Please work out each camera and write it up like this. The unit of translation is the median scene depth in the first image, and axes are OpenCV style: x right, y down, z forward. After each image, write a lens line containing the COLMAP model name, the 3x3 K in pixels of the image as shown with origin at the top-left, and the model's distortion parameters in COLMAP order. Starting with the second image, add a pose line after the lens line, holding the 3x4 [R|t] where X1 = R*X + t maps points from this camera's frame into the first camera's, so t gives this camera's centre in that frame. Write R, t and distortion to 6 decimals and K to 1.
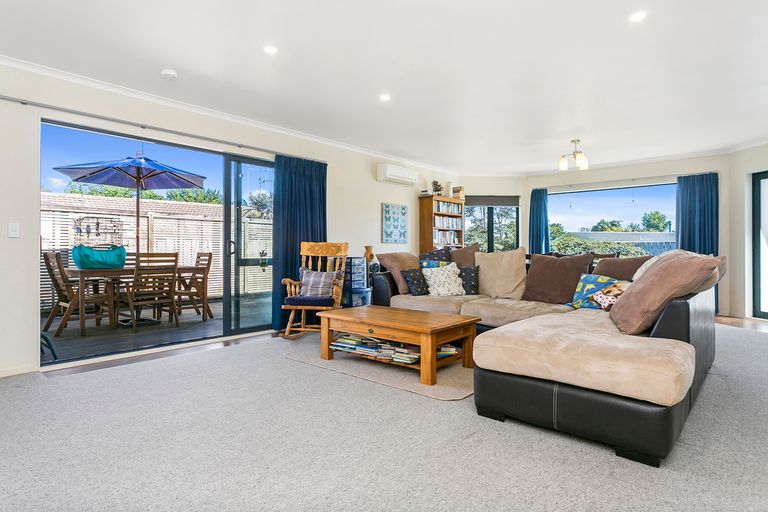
lens RADIAL K [[412.1, 0, 384.0], [0, 412.1, 256.0], [0, 0, 1]] dist [0.002142, -0.000214]
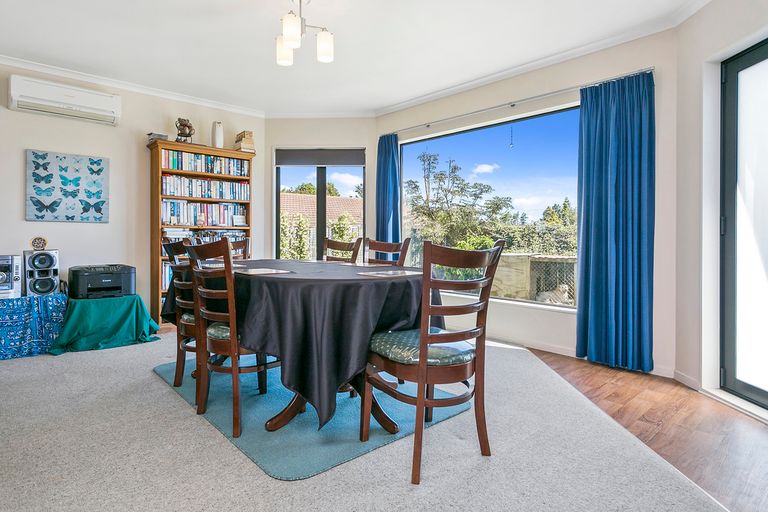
lens RADIAL K [[424.8, 0, 369.1], [0, 424.8, 241.3], [0, 0, 1]] dist [0.002507, 0.000684]
pose [[0.995442, 0.005166, -0.095227, 0.486243], [-0.005558, 0.999977, -0.003853, -0.004208], [0.095205, 0.004364, 0.995448, 0.443637]]
